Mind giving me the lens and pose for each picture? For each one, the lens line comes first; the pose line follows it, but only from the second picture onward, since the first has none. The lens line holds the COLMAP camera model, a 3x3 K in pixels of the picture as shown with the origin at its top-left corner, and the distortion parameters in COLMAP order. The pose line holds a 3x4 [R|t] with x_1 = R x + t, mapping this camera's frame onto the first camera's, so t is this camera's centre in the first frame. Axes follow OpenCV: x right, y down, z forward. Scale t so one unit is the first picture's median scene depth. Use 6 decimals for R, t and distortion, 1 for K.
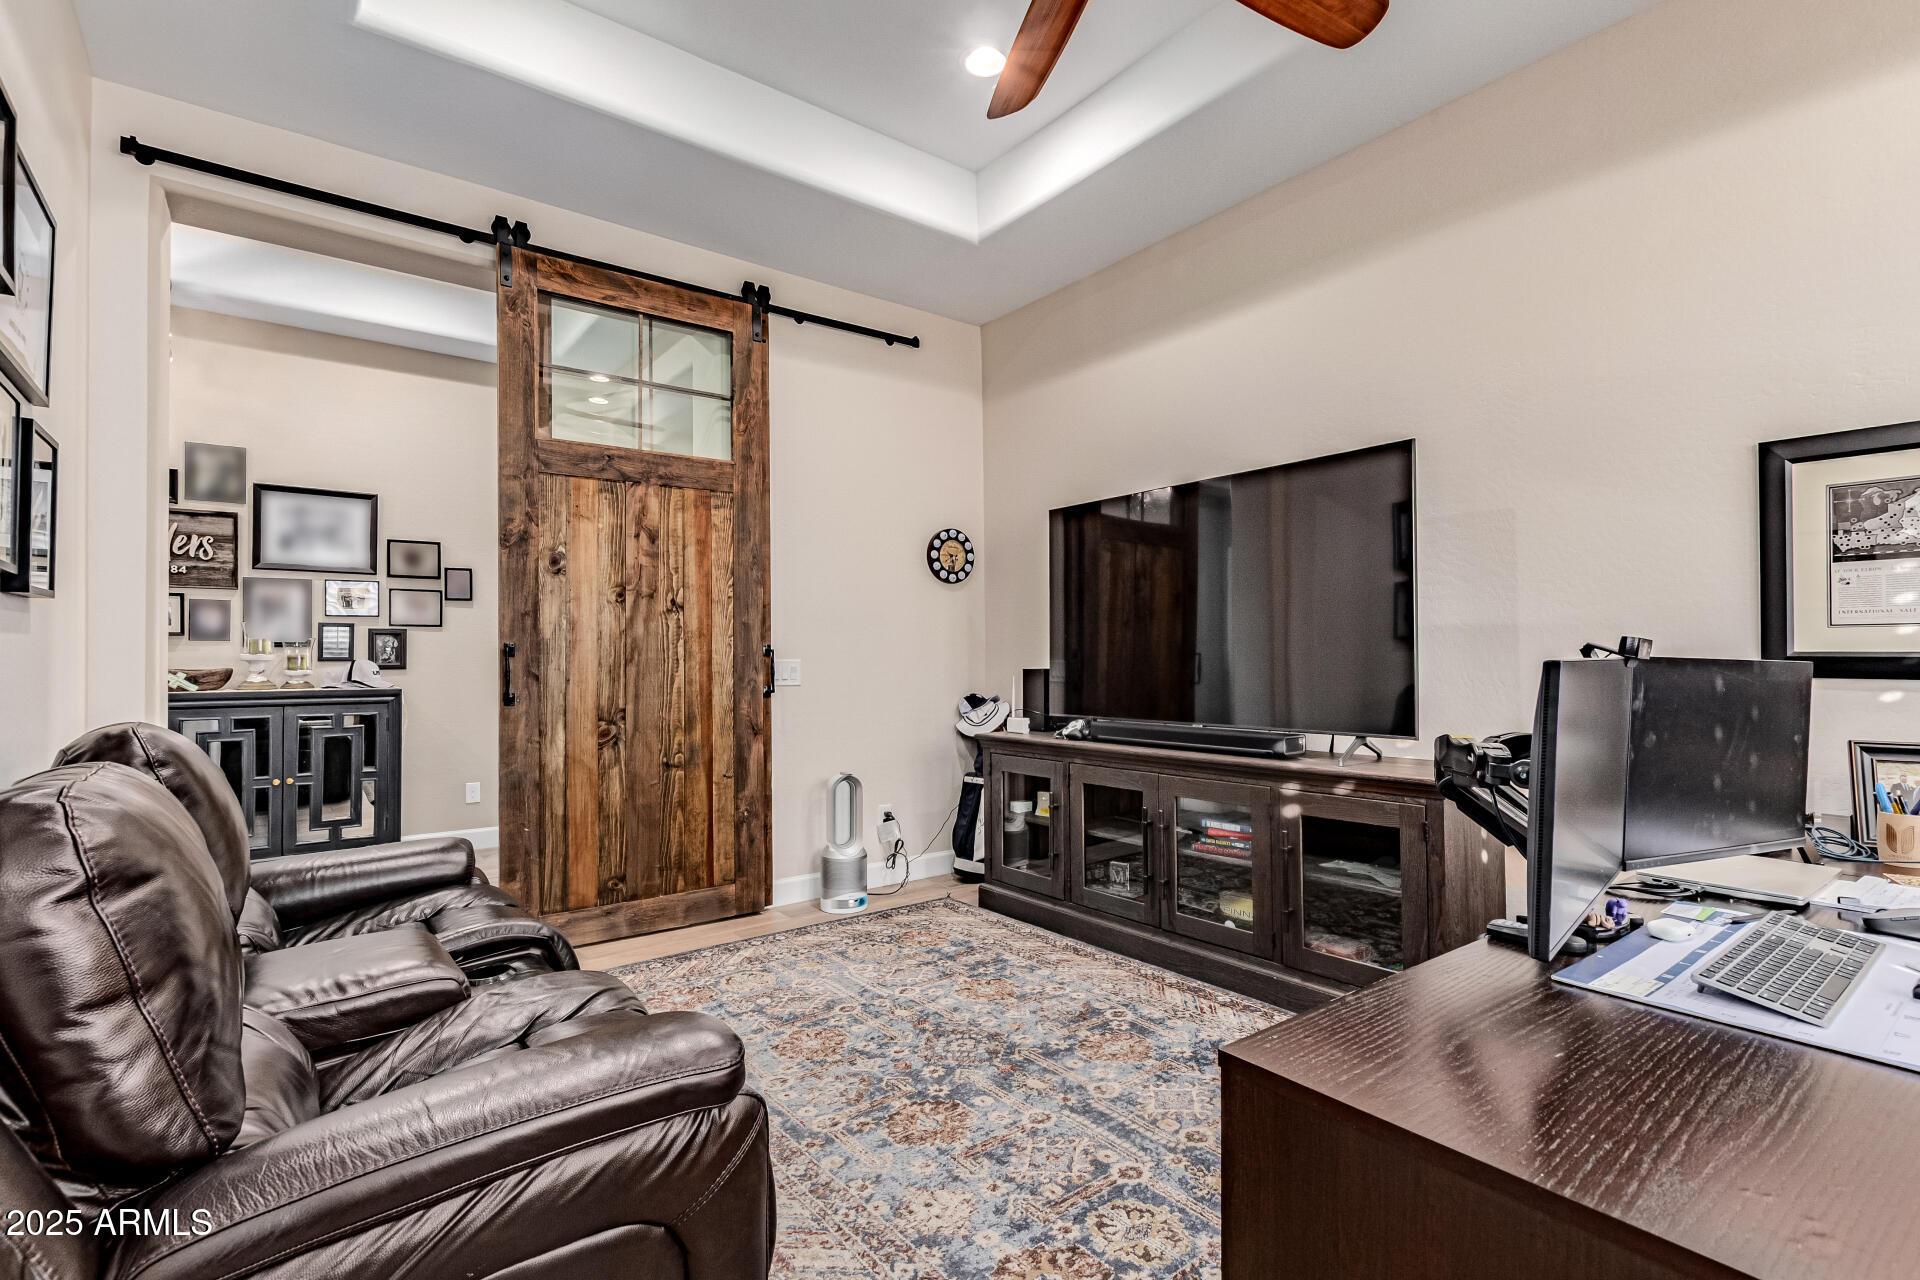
lens RADIAL K [[883.0, 0, 960.3], [0, 883.0, 642.5], [0, 0, 1]] dist [0.002227, 0.000250]
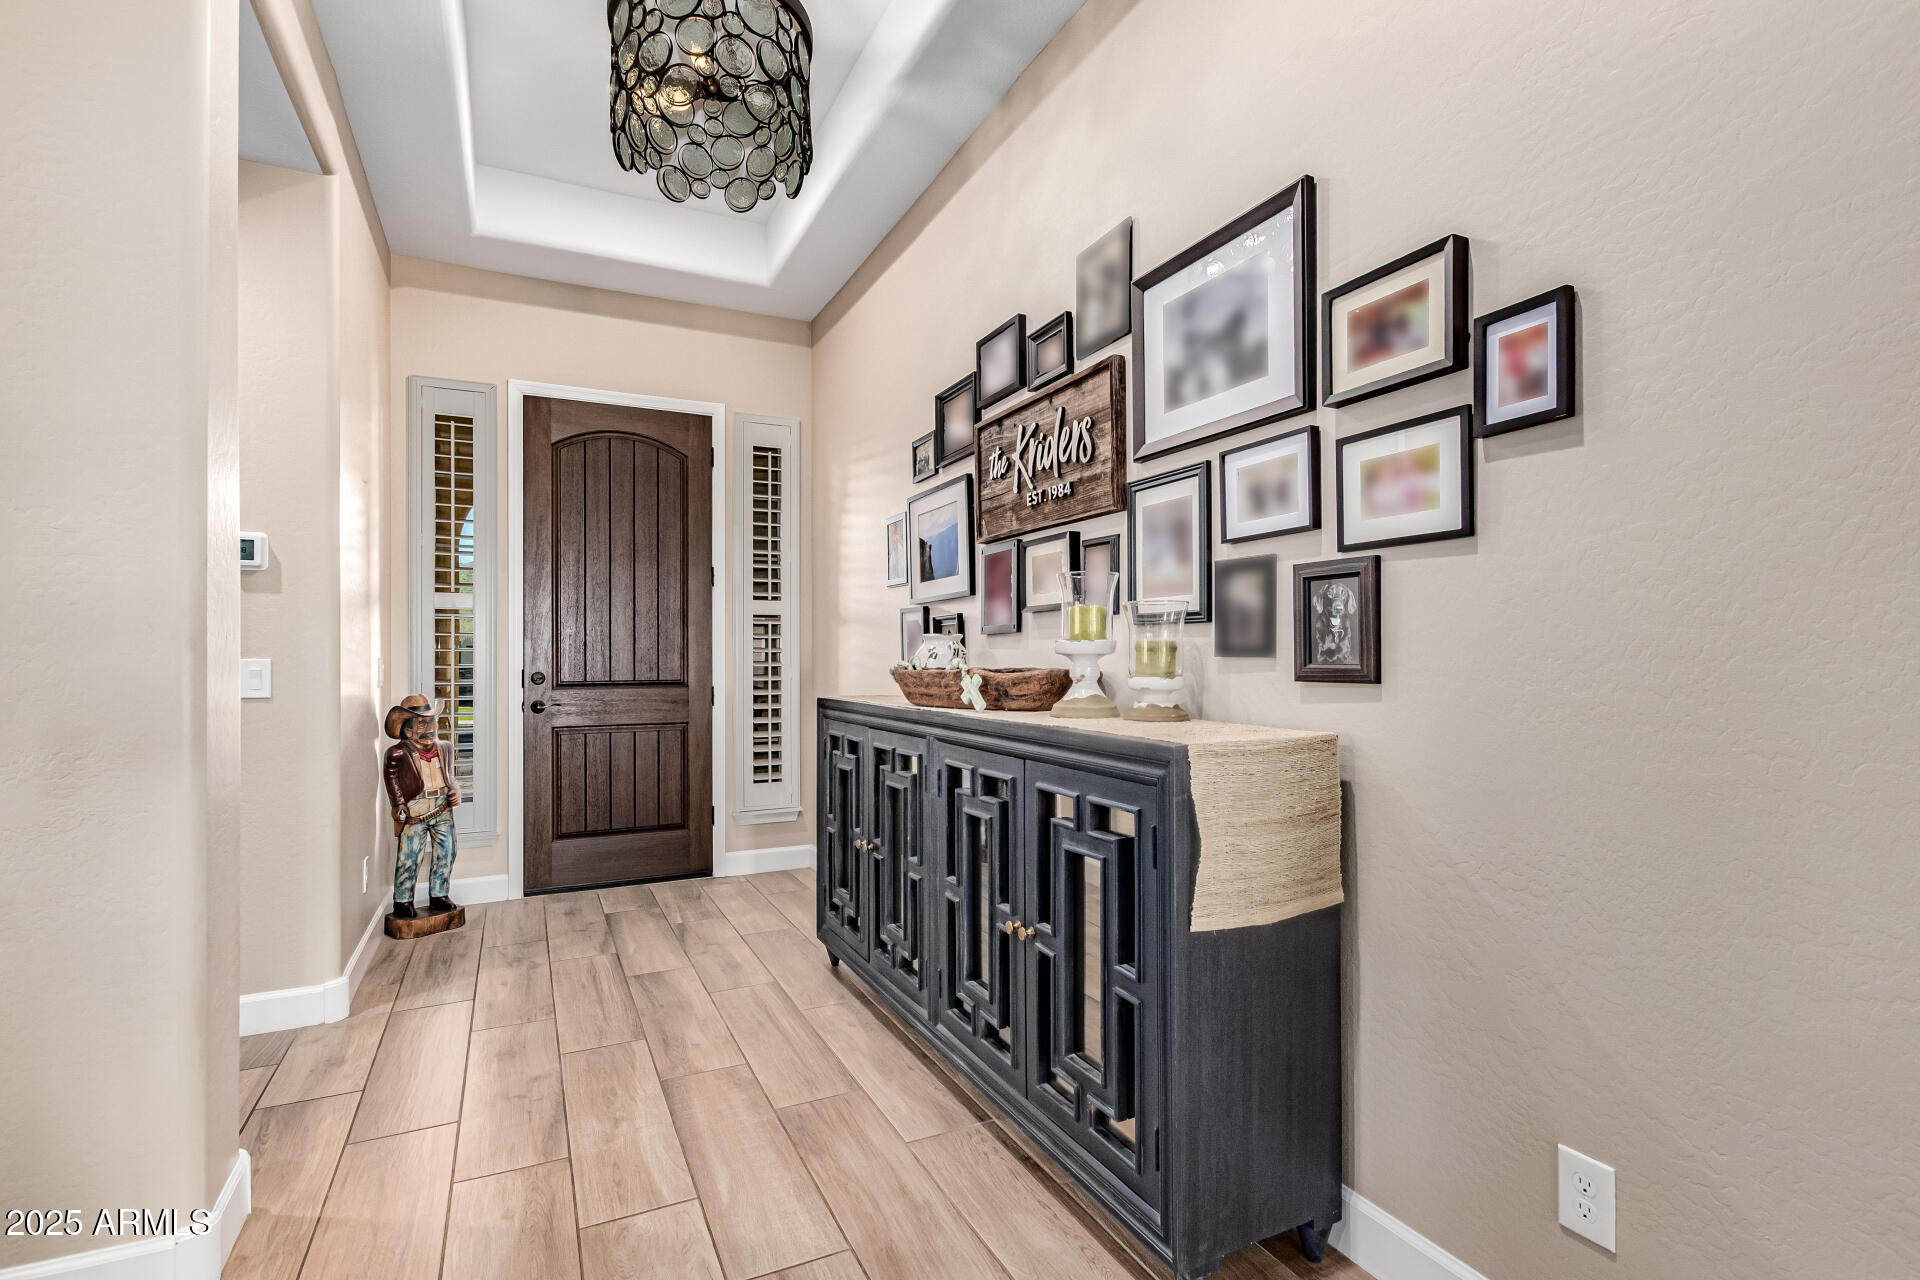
lens RADIAL K [[883.0, 0, 960.6], [0, 883.0, 648.8], [0, 0, 1]] dist [0.002227, 0.000250]
pose [[-0.188908, -0.002457, -0.981992, -0.210319], [0.021315, 0.999751, -0.006602, 0.012596], [0.981763, -0.022179, -0.188809, 0.668057]]
